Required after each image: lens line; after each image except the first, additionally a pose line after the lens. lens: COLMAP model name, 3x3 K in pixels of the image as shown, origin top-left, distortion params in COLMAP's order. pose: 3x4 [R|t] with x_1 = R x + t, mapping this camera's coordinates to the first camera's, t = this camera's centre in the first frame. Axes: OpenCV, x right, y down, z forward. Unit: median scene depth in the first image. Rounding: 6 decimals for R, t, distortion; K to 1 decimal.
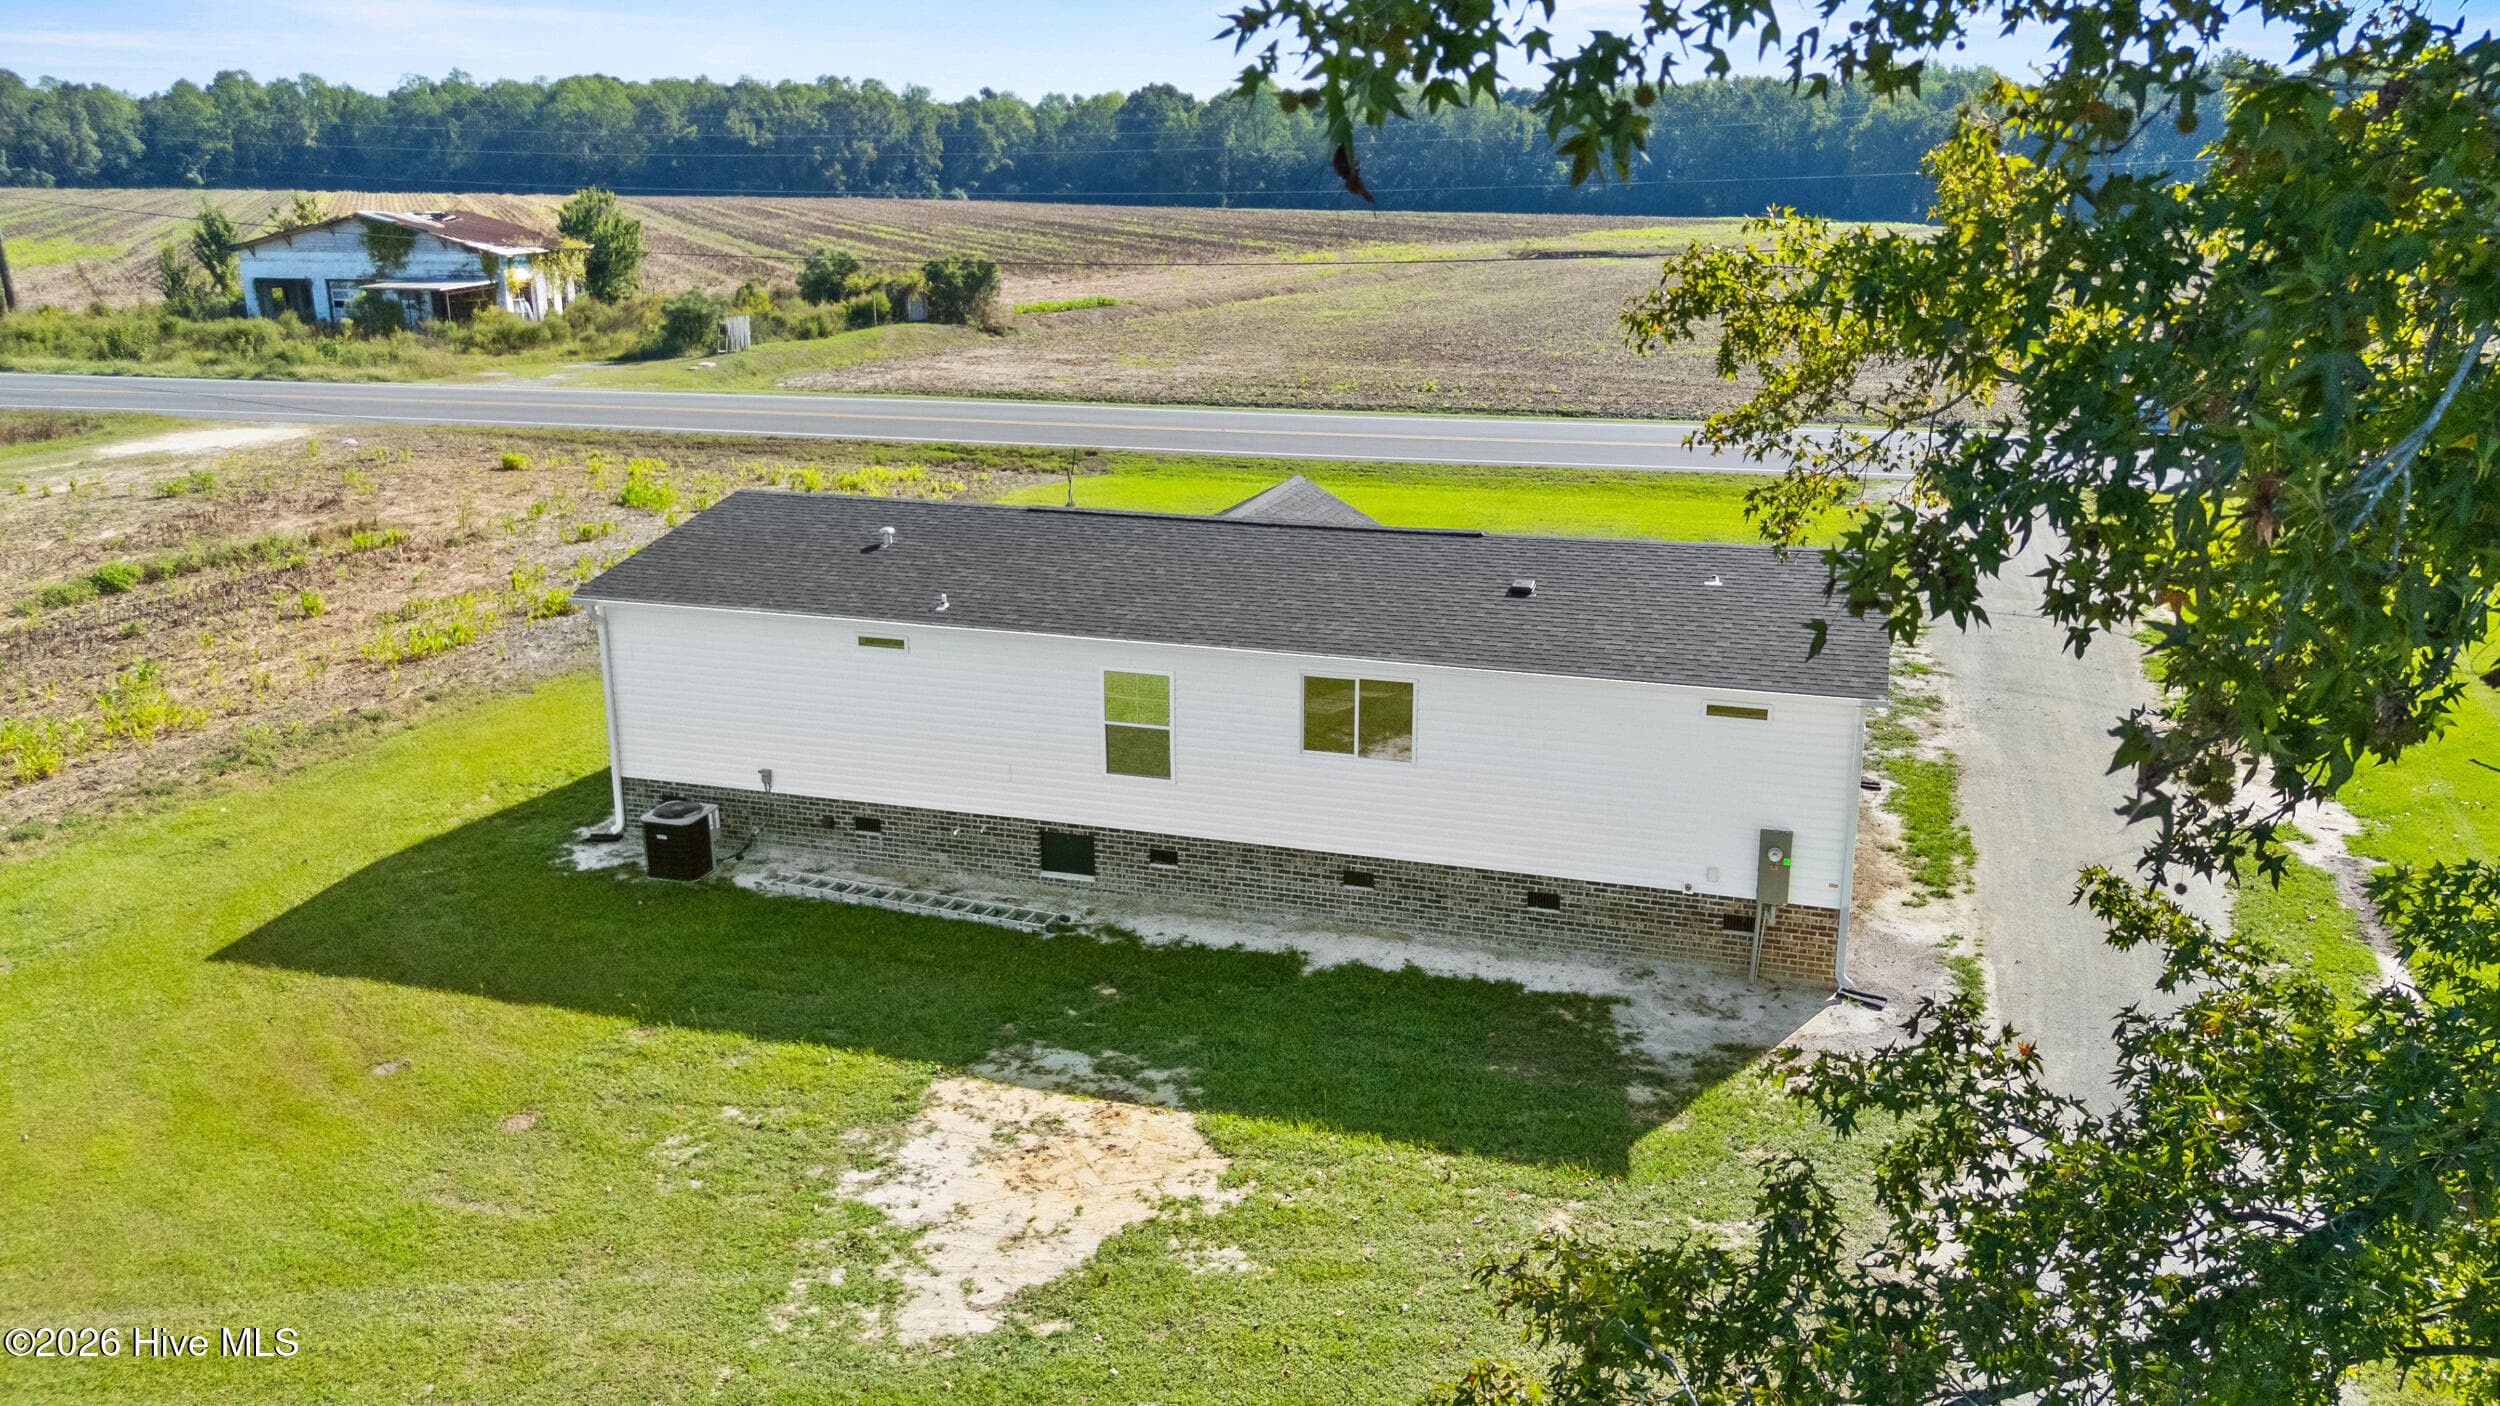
lens RADIAL K [[1841.2, 0, 1264.0], [0, 1841.2, 717.6], [0, 0, 1]] dist [0.068298, -0.065874]
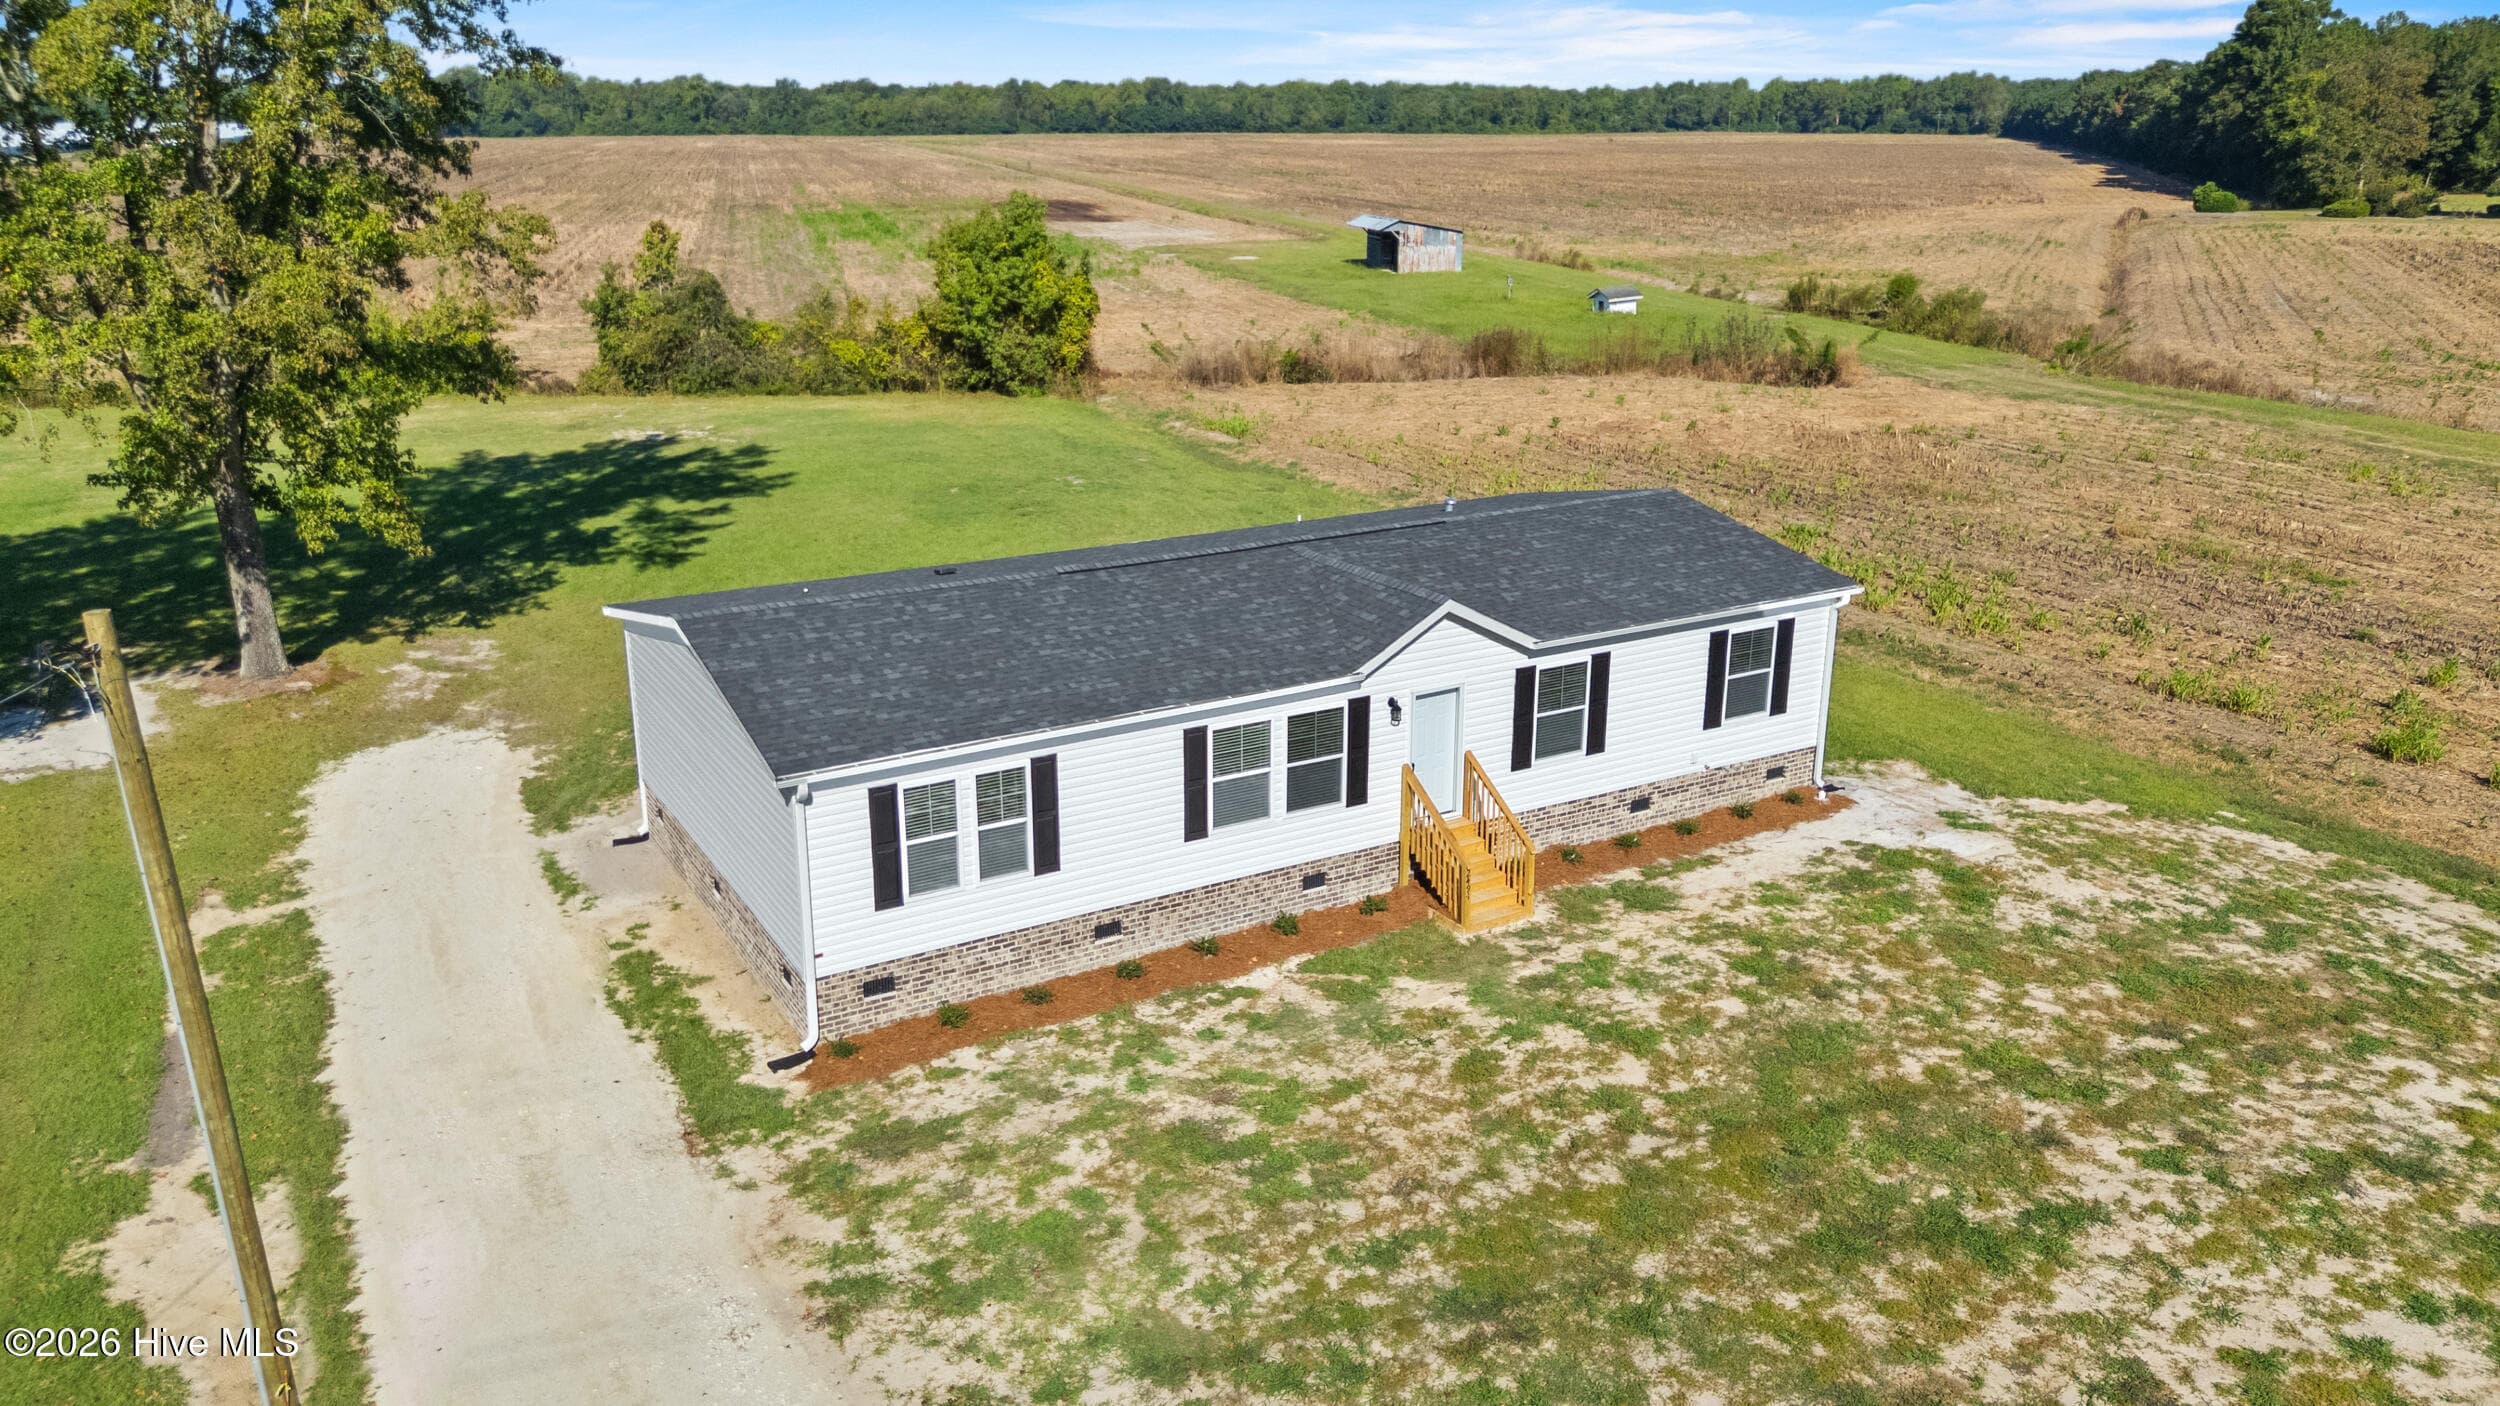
lens RADIAL K [[1841.2, 0, 1260.4], [0, 1841.2, 715.5], [0, 0, 1]] dist [0.068298, -0.065874]
pose [[-0.668879, 0.227323, -0.707761, 0.849246], [-0.208276, 0.856654, 0.471980, -0.582156], [0.713598, 0.463107, -0.525651, 1.788387]]
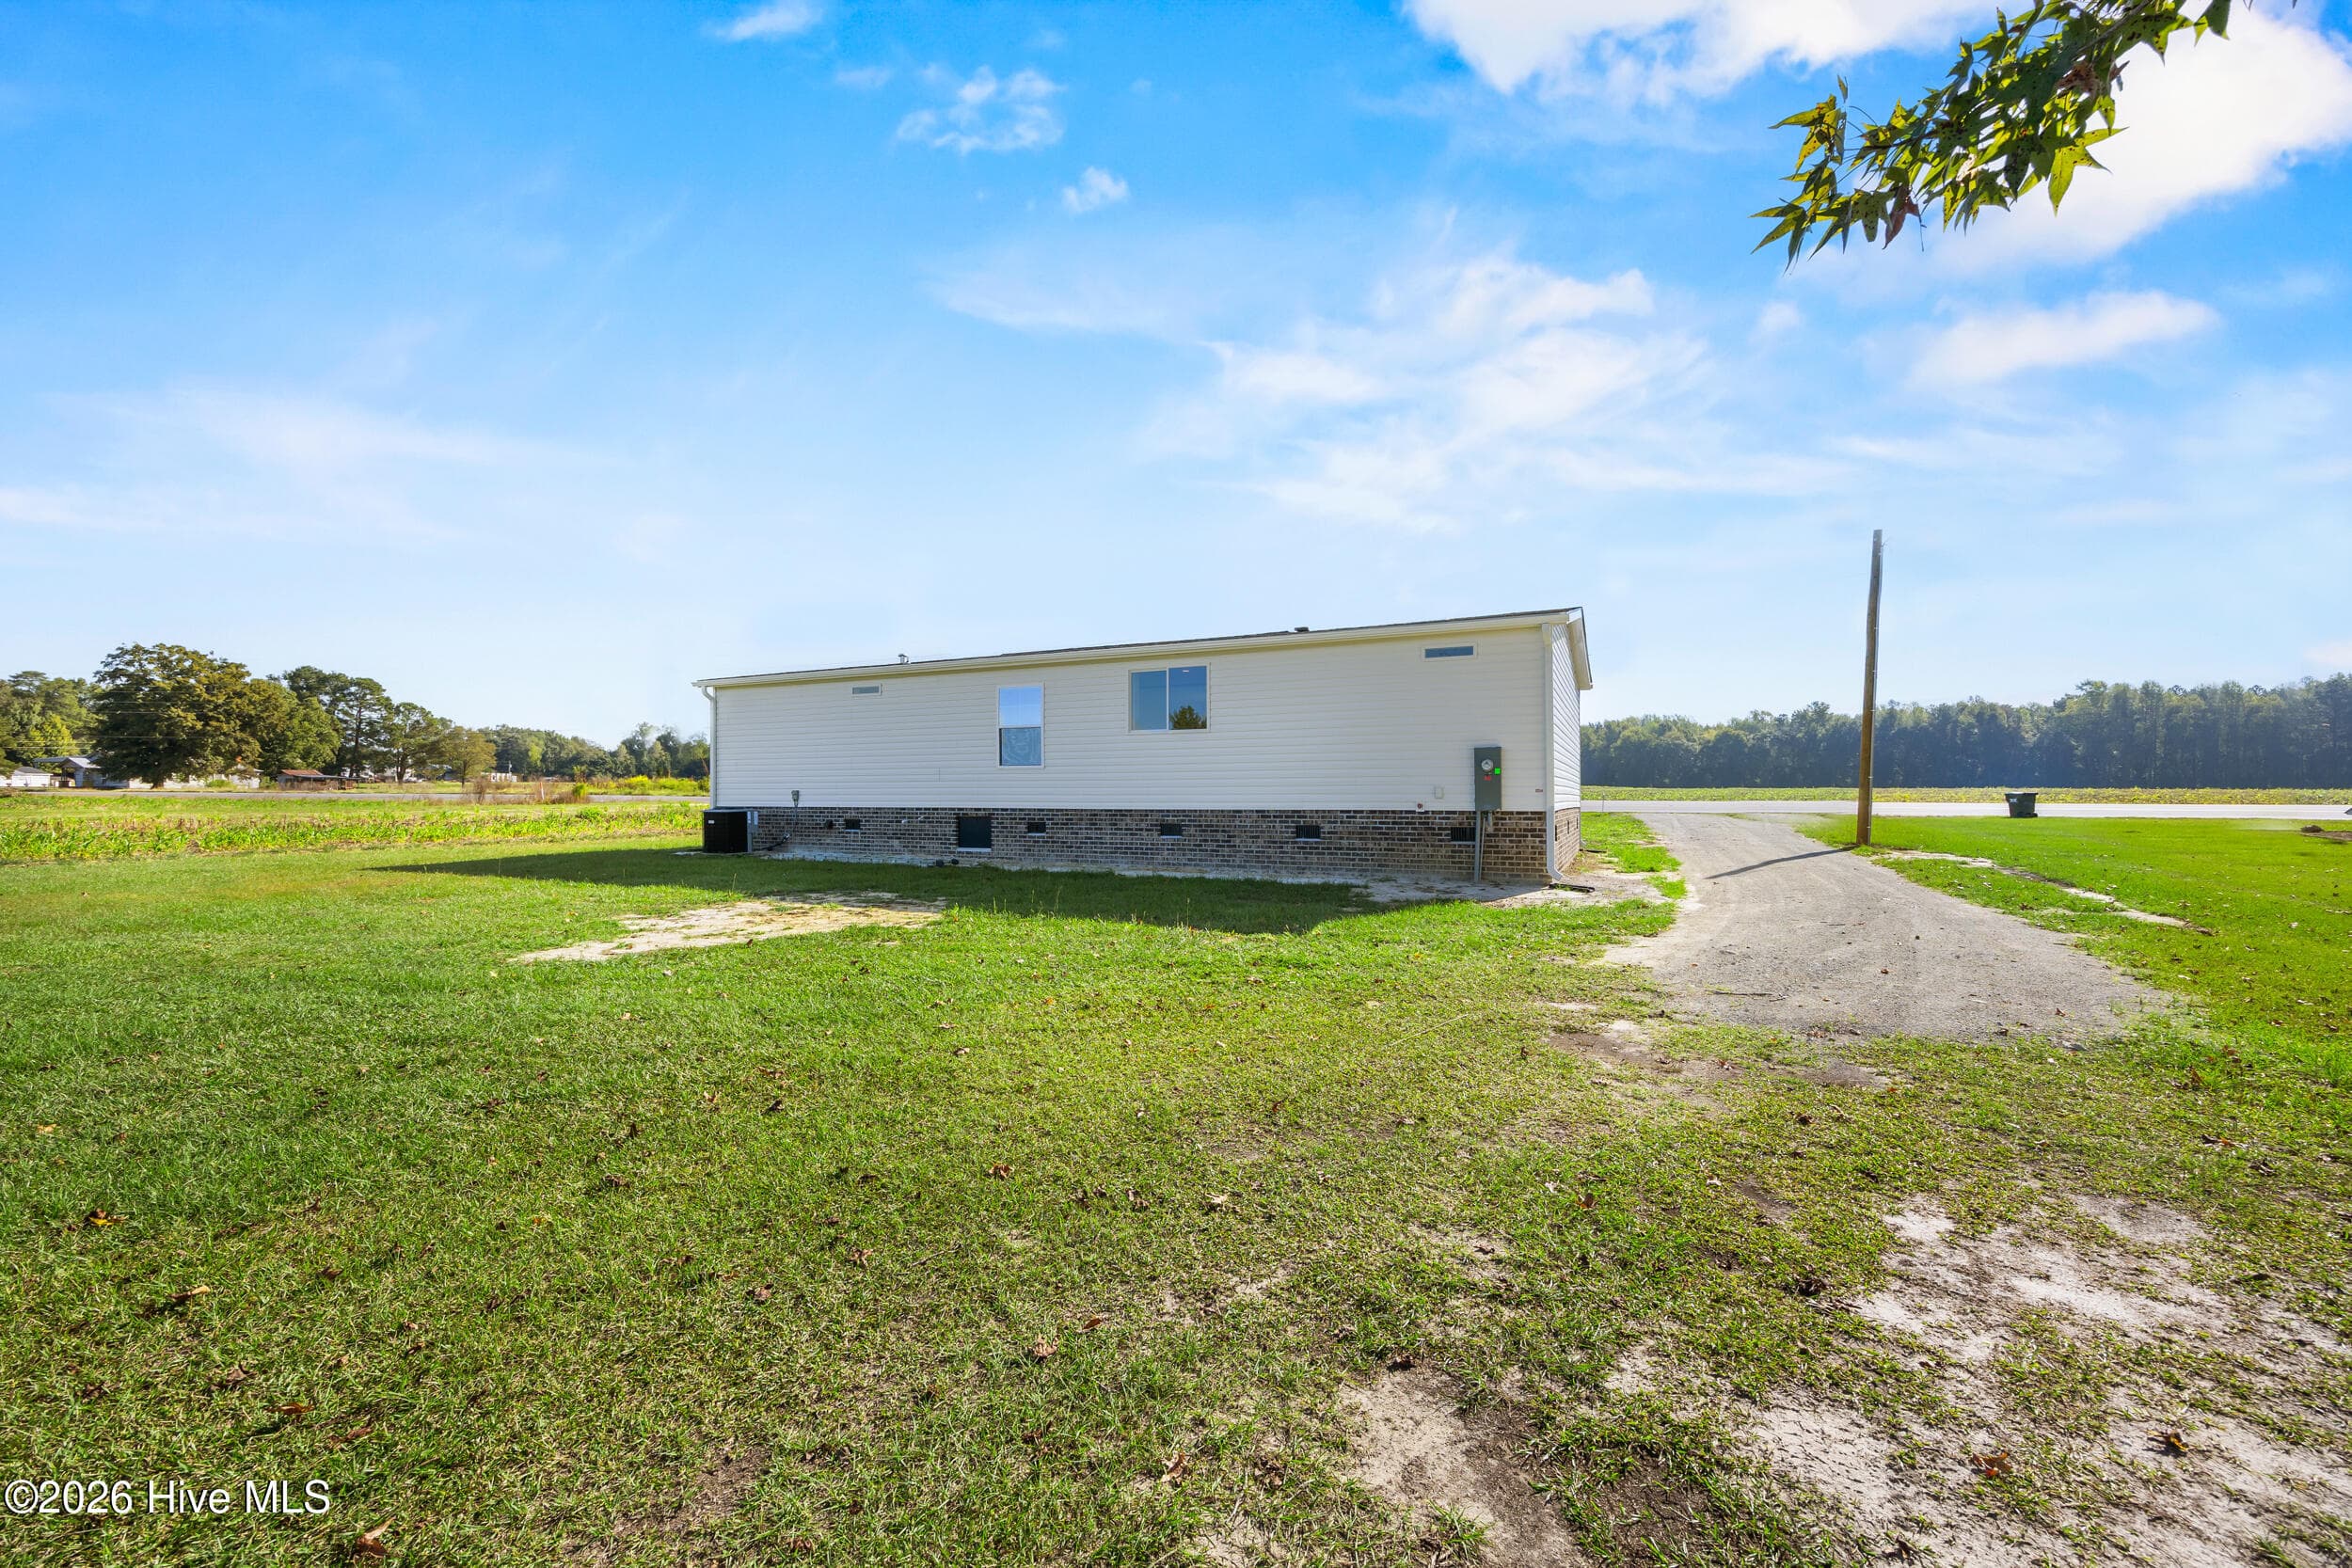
lens RADIAL K [[949.4, 0, 1169.4], [0, 949.4, 793.0], [0, 0, 1]] dist [-0.001248, 0.000828]
pose [[0.989095, -0.001565, -0.147268, 0.145723], [-0.040049, 0.959403, -0.279181, 0.244631], [0.141726, 0.282035, 0.948878, 0.348712]]
